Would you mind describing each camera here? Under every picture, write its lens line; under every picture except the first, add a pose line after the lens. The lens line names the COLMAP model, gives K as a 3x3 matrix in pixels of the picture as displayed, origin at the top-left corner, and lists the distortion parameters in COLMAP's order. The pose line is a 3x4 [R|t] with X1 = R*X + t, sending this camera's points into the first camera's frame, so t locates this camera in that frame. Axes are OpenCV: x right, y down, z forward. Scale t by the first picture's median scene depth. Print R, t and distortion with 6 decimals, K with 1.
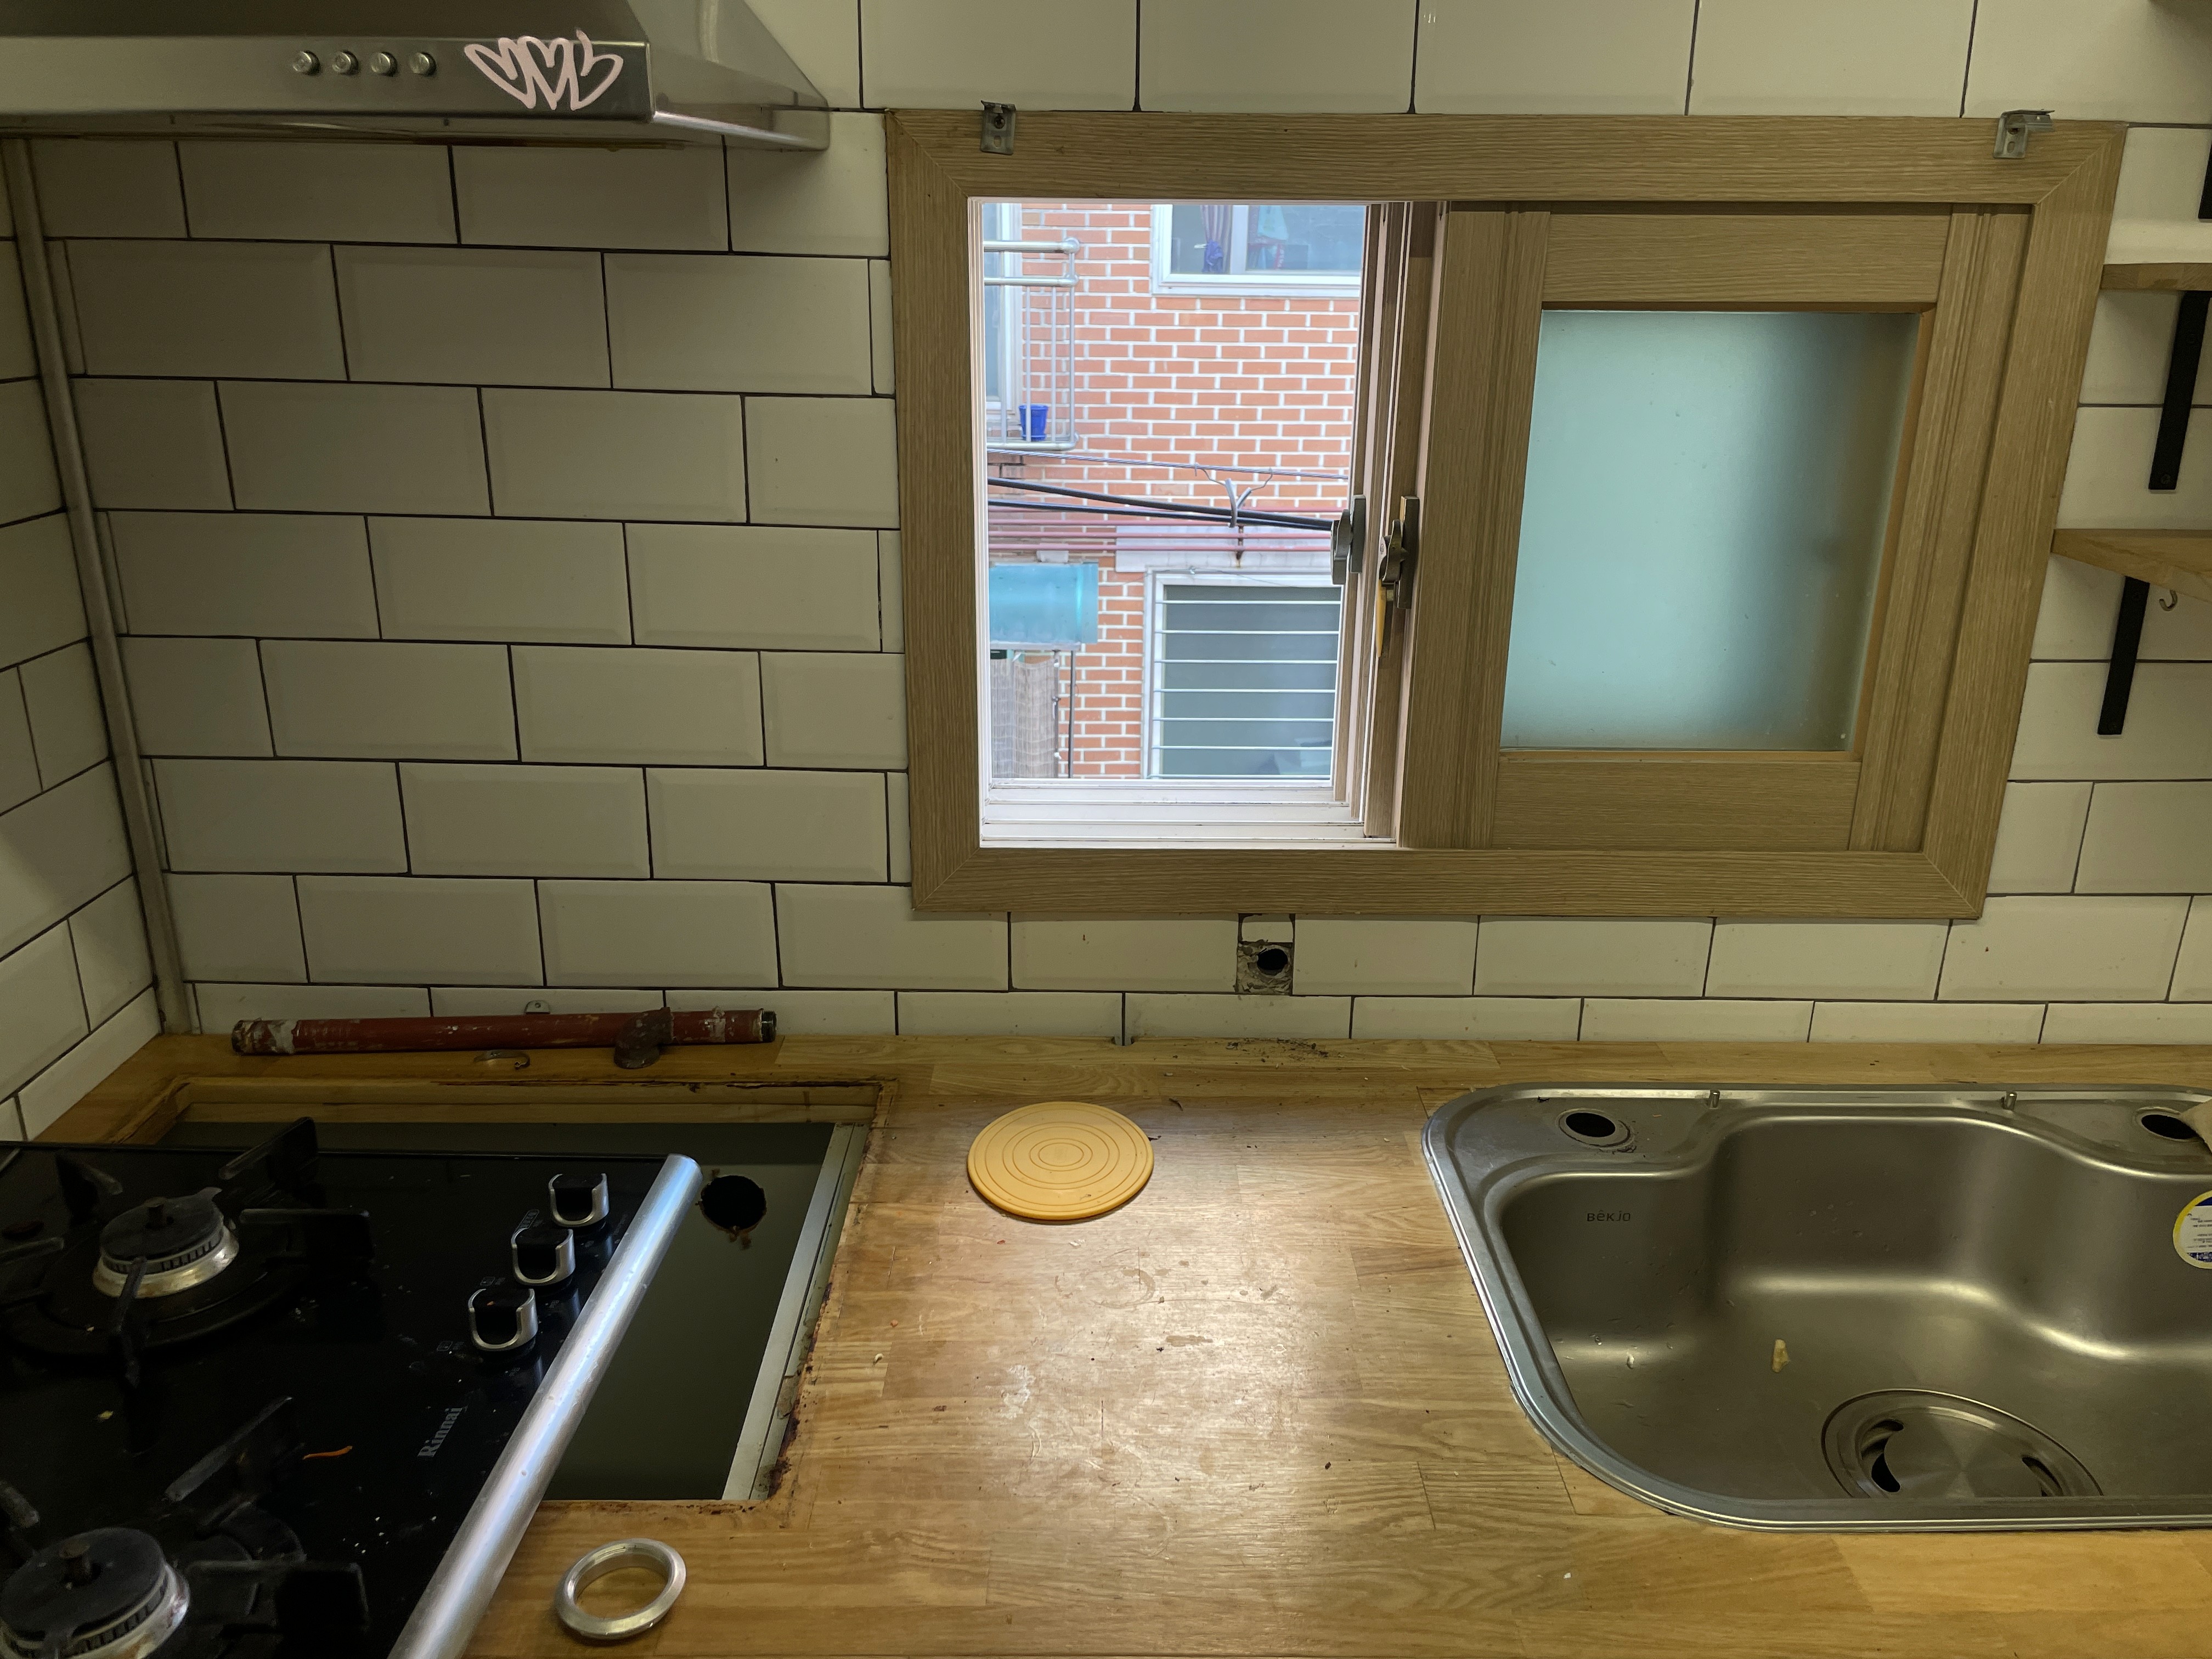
lens RADIAL K [[1666.7, 0, 1105.7], [0, 1666.7, 840.9], [0, 0, 1]] dist [0.084700, -0.115896]
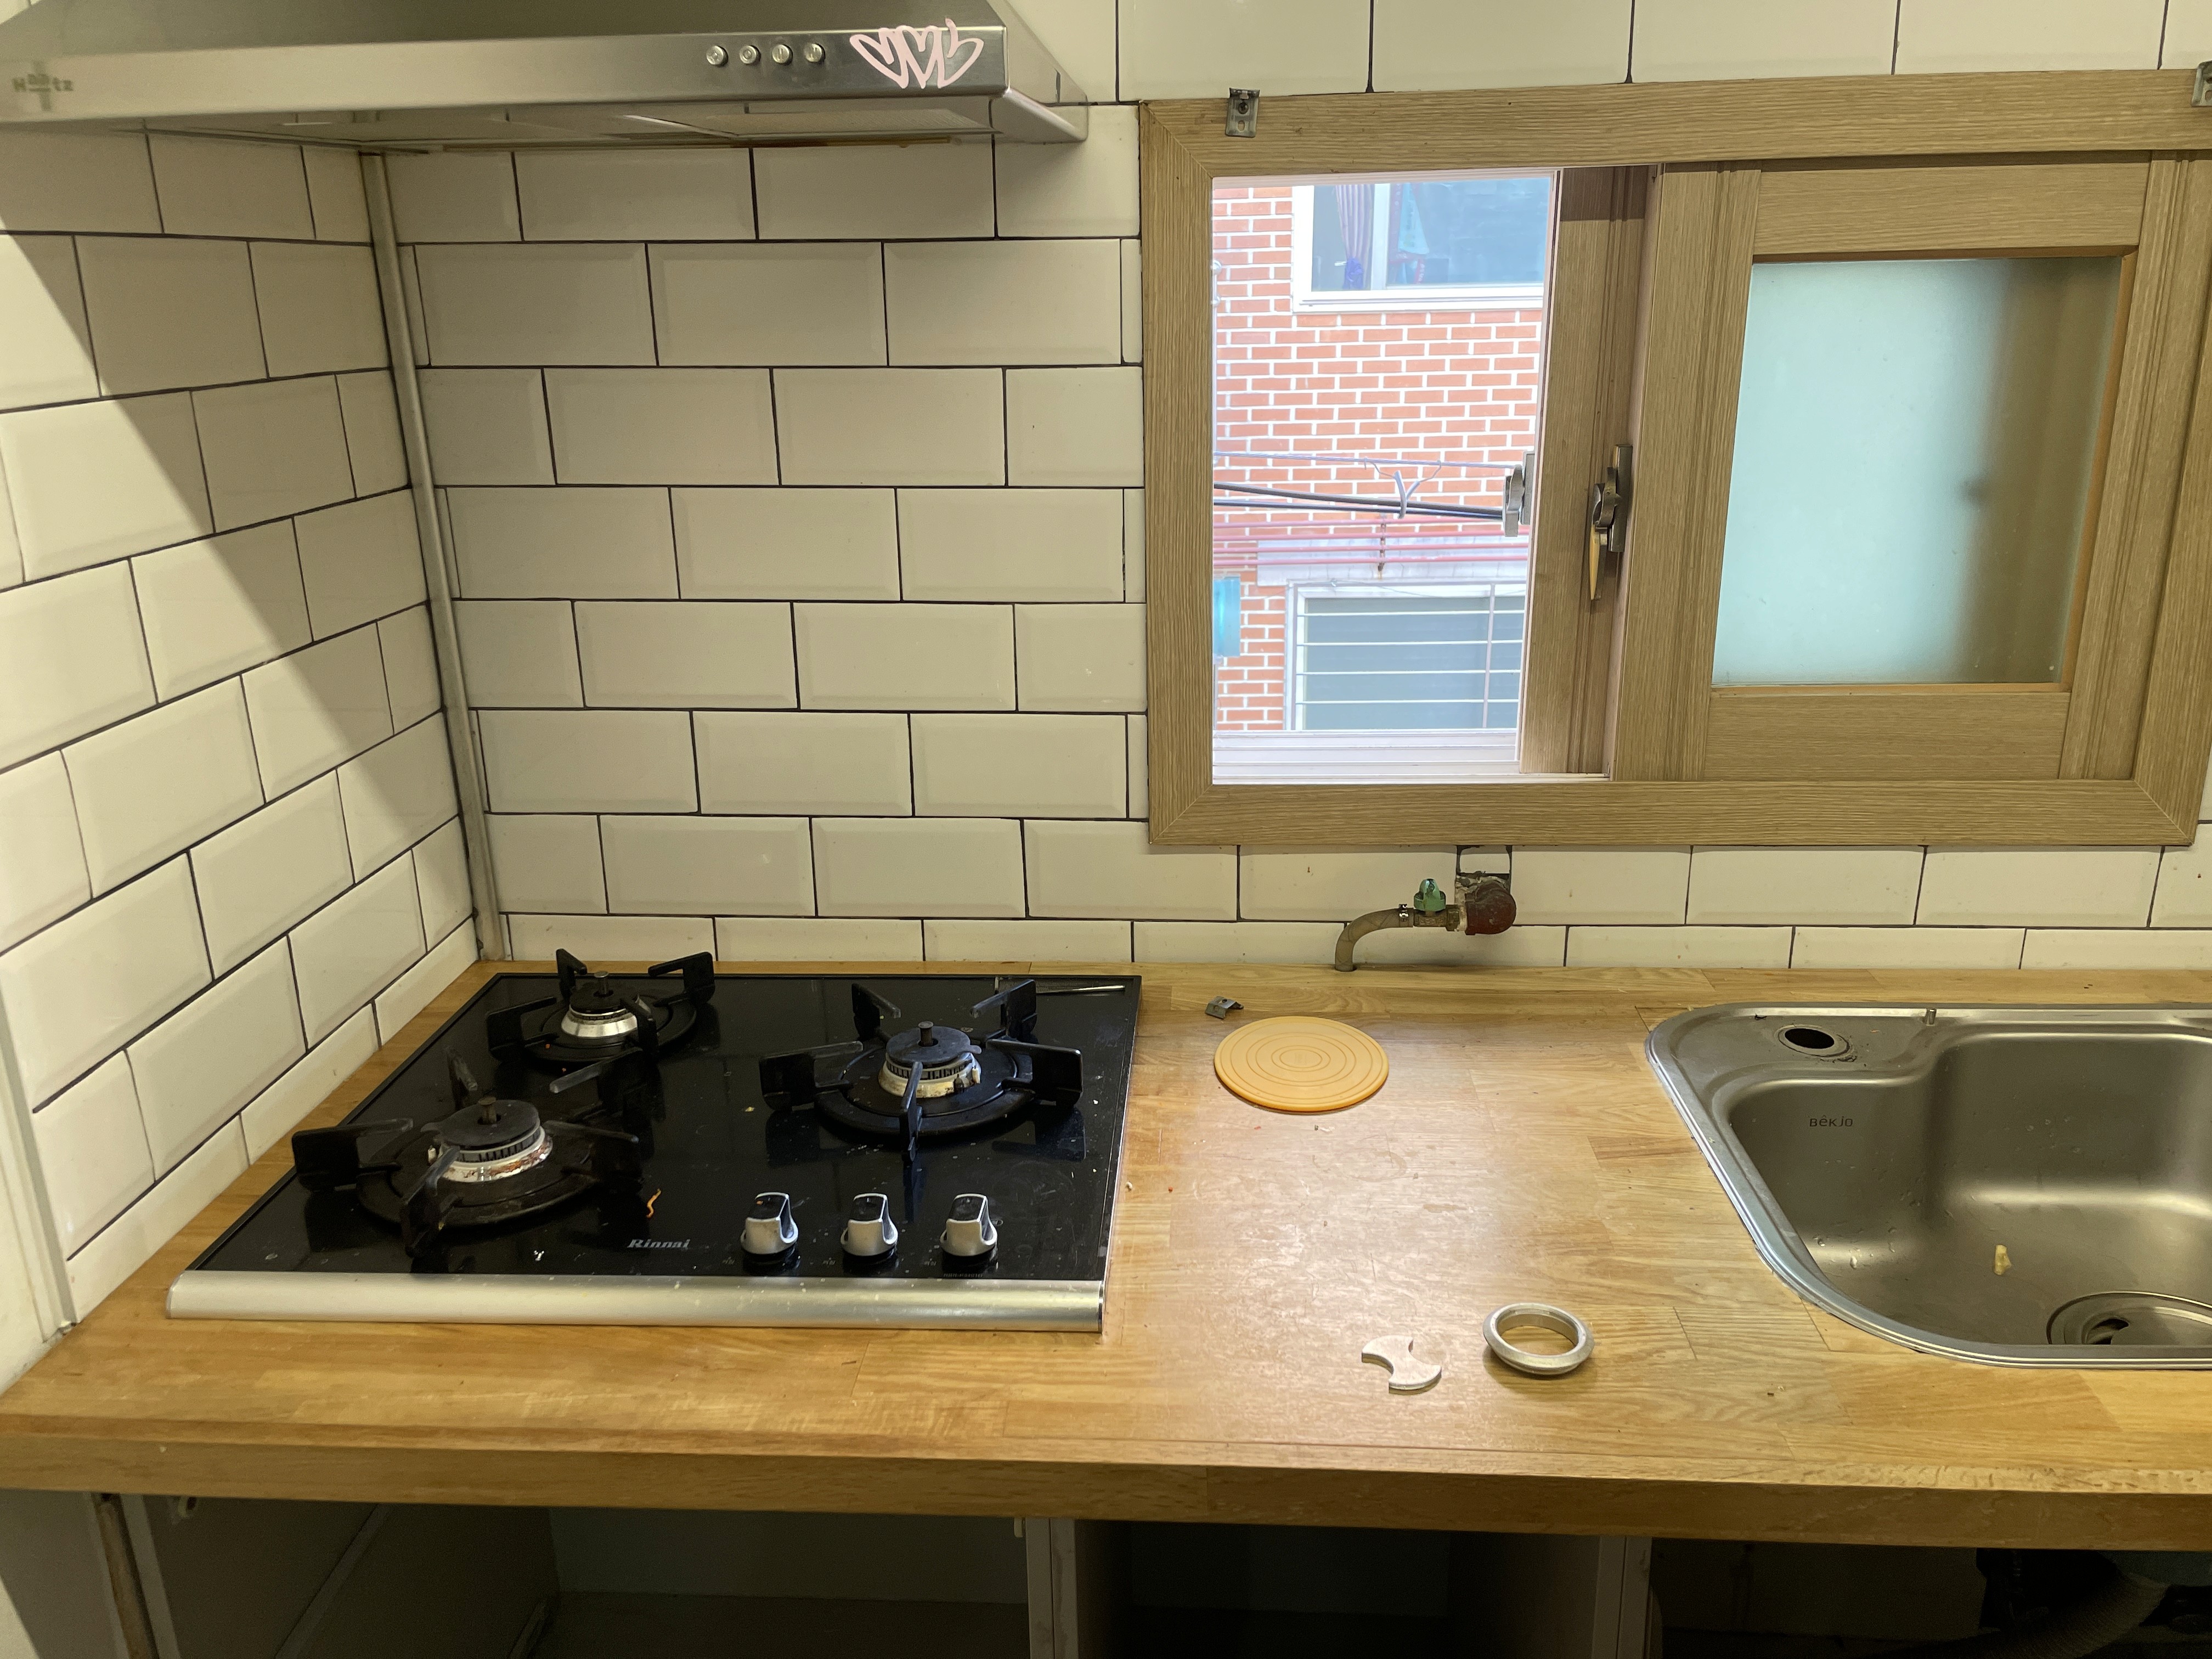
lens RADIAL K [[1656.8, 0, 1106.0], [0, 1656.8, 829.5], [0, 0, 1]] dist [0.085258, -0.118430]
pose [[0.996818, -0.007633, -0.079339, -0.063477], [0.006046, 0.999777, -0.020222, 0.057948], [0.079475, 0.019678, 0.996643, -0.074934]]
